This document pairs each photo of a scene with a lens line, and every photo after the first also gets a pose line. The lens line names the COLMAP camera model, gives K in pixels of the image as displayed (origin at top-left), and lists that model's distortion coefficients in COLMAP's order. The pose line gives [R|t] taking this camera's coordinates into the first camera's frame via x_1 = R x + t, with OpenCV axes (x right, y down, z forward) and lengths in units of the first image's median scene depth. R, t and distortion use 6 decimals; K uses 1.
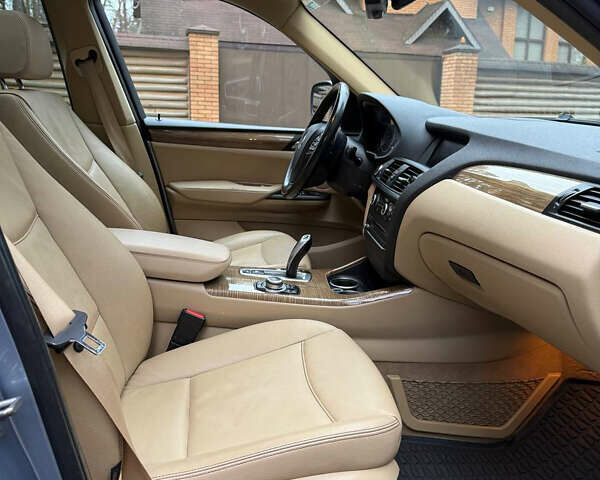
lens RADIAL K [[563.9, 0, 300.0], [0, 563.9, 240.0], [0, 0, 1]] dist [0.102083, -0.200203]
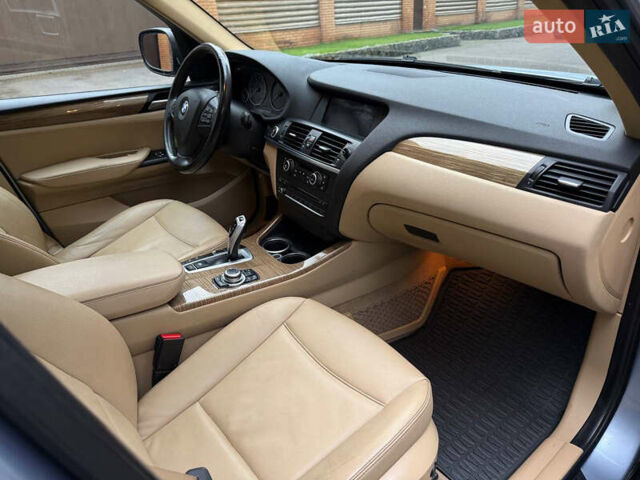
lens RADIAL K [[450.3, 0, 320.0], [0, 450.3, 240.0], [0, 0, 1]] dist [0.070749, -0.093436]
pose [[0.863137, -0.291480, 0.412352, -0.240670], [0.180029, 0.940552, 0.288013, -0.201242], [-0.471788, -0.174359, 0.864300, 0.247375]]
